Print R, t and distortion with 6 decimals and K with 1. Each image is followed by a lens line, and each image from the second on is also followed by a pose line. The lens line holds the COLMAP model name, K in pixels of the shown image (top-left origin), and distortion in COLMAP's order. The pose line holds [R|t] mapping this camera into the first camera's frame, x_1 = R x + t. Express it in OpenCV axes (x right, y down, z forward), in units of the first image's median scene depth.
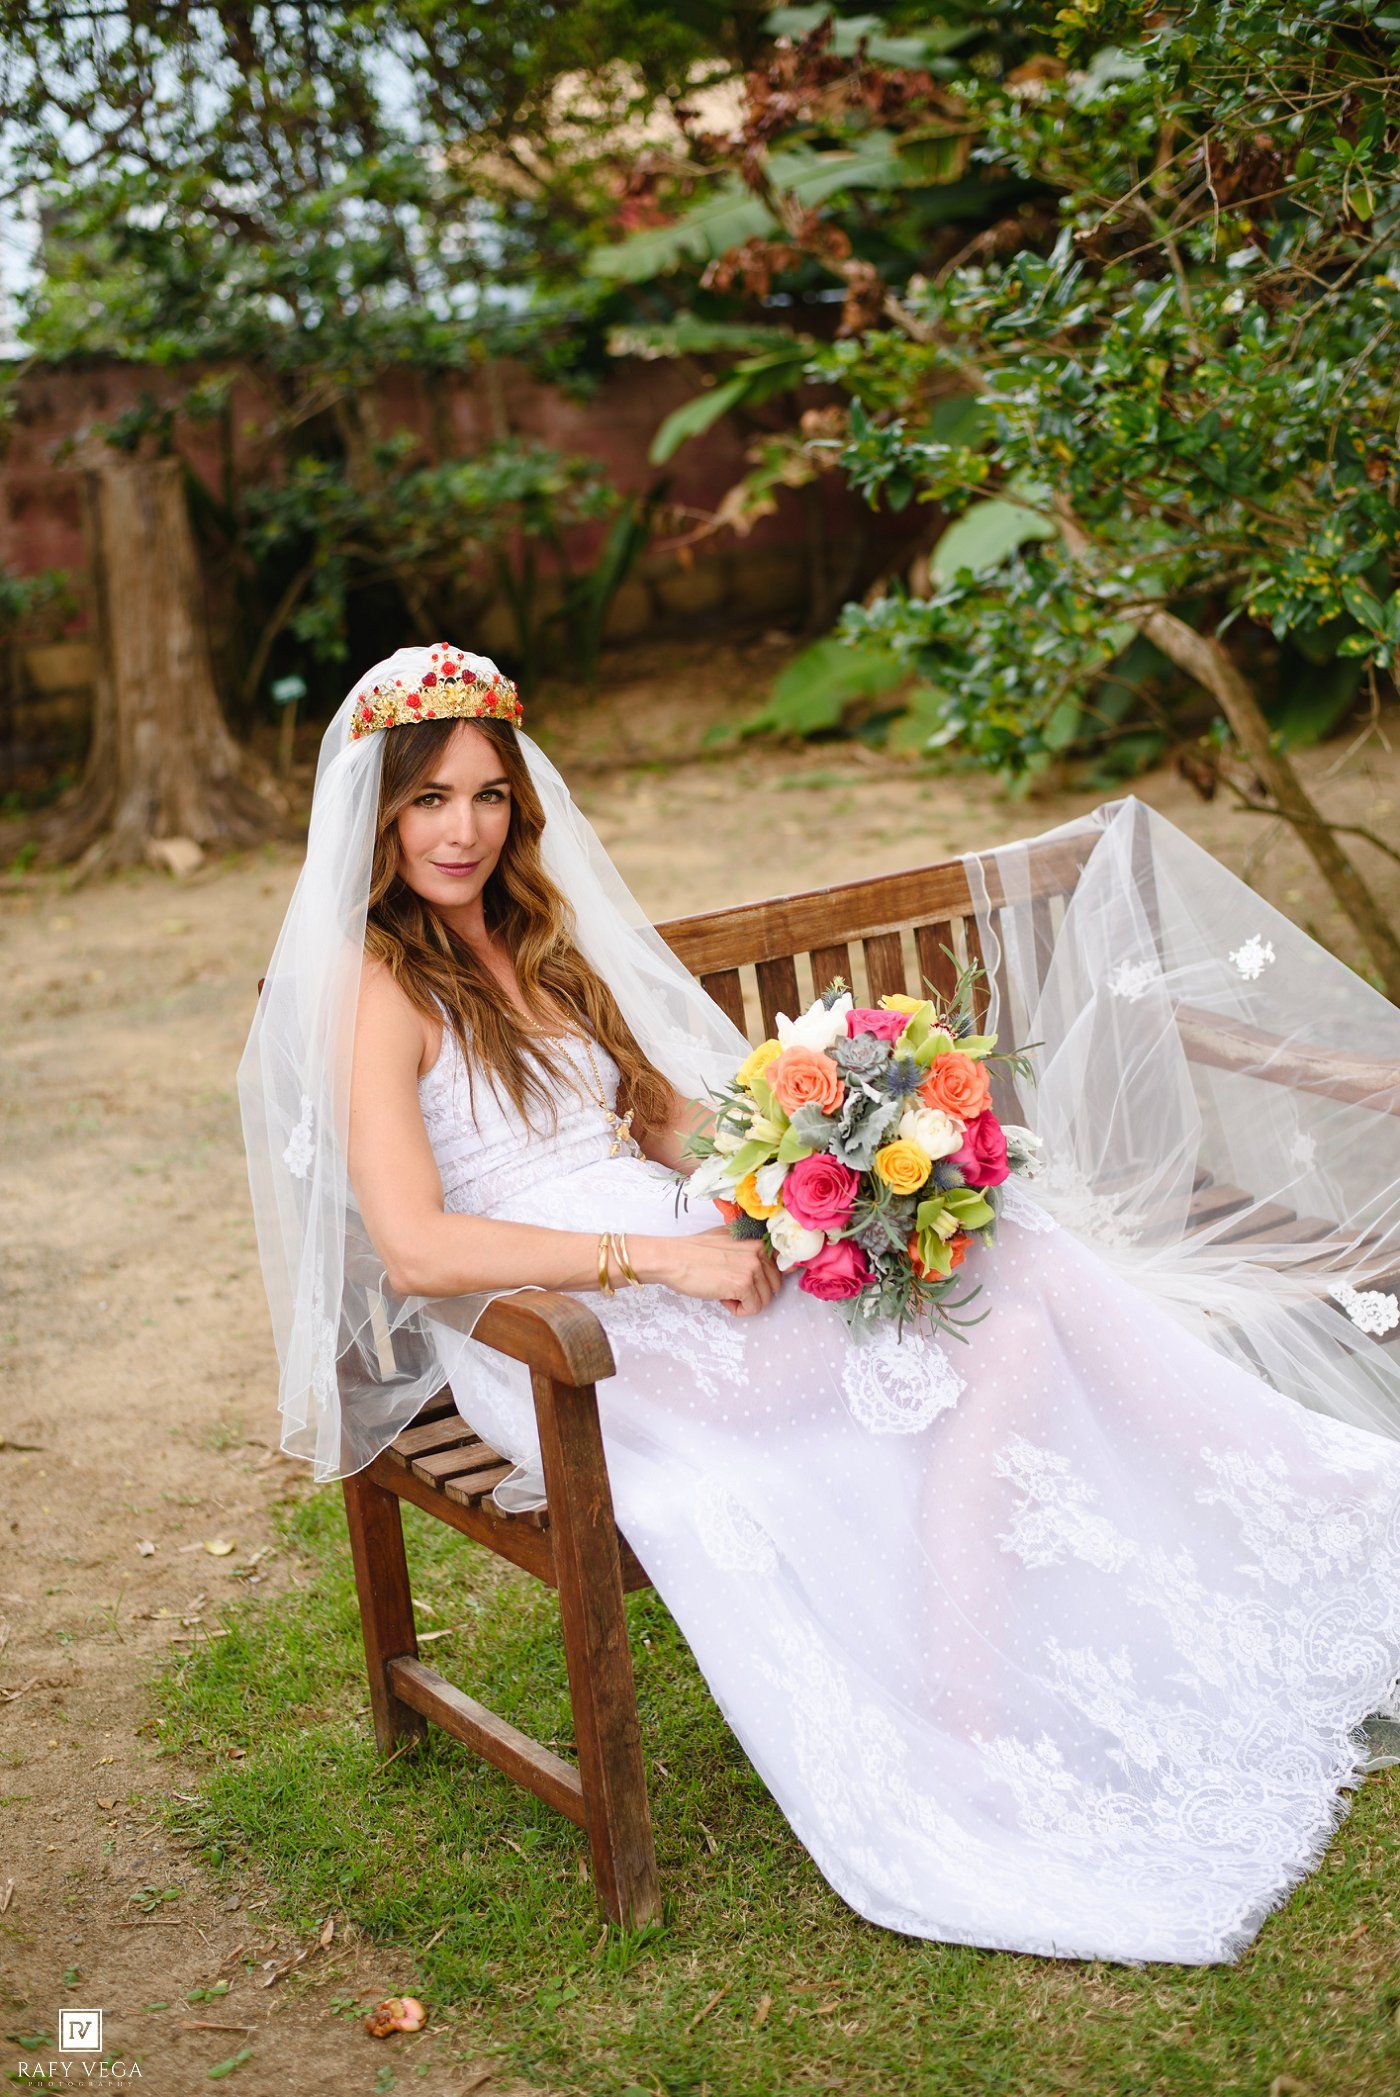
lens RADIAL K [[2972.9, 0, 700.0], [0, 2972.9, 1048.5], [0, 0, 1]] dist [-0.088120, 0.059414]
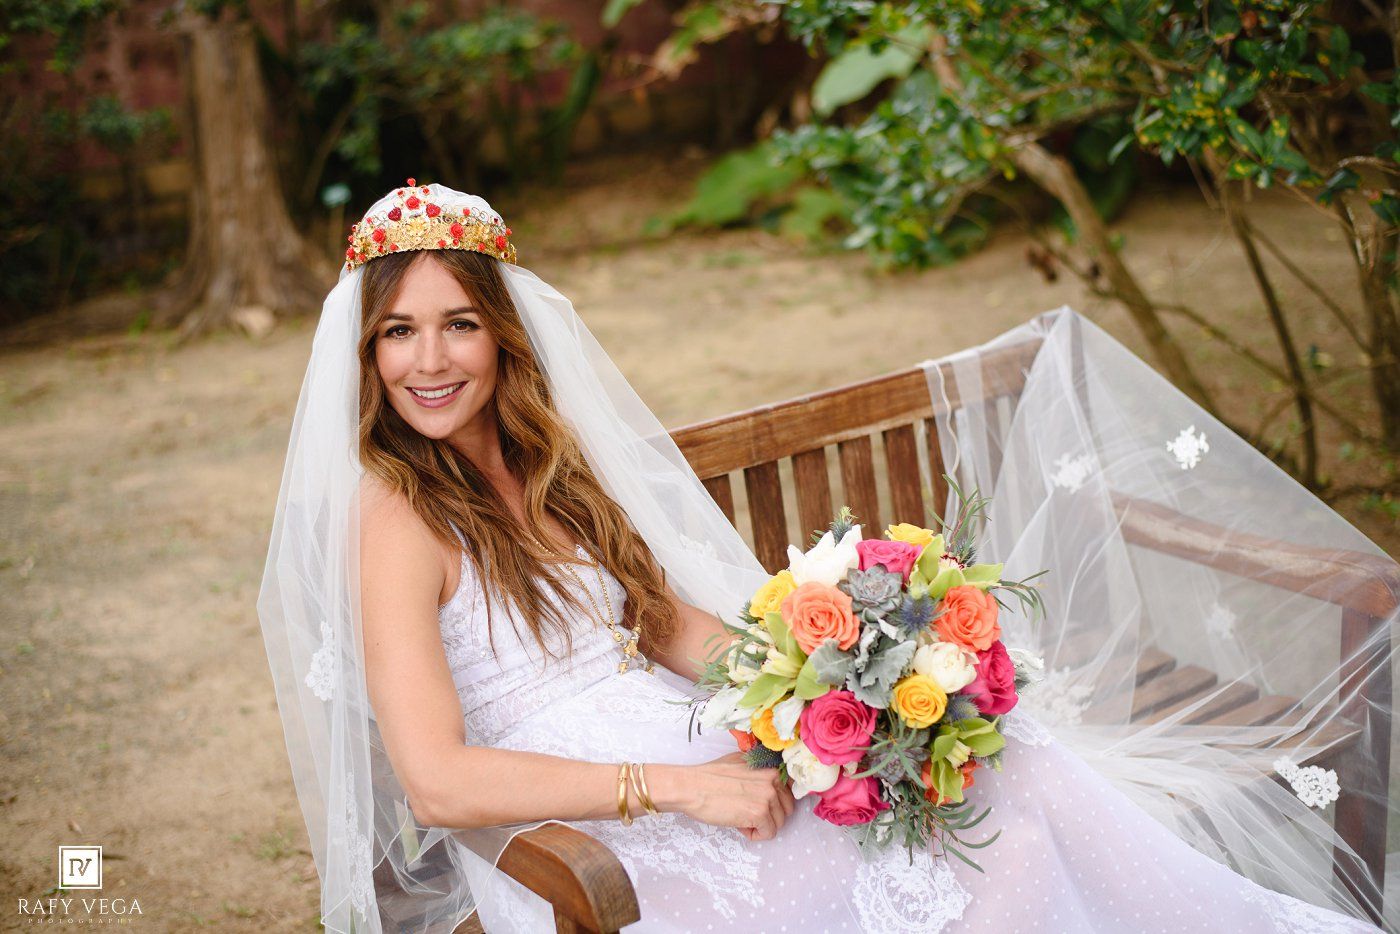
lens RADIAL K [[1984.8, 0, 700.0], [0, 1984.8, 467.0], [0, 0, 1]] dist [-0.088120, 0.059414]
pose [[0.999241, -0.012460, 0.036920, -0.021028], [0.011620, 0.999671, 0.022875, -0.039315], [-0.037192, -0.022428, 0.999056, 0.229368]]
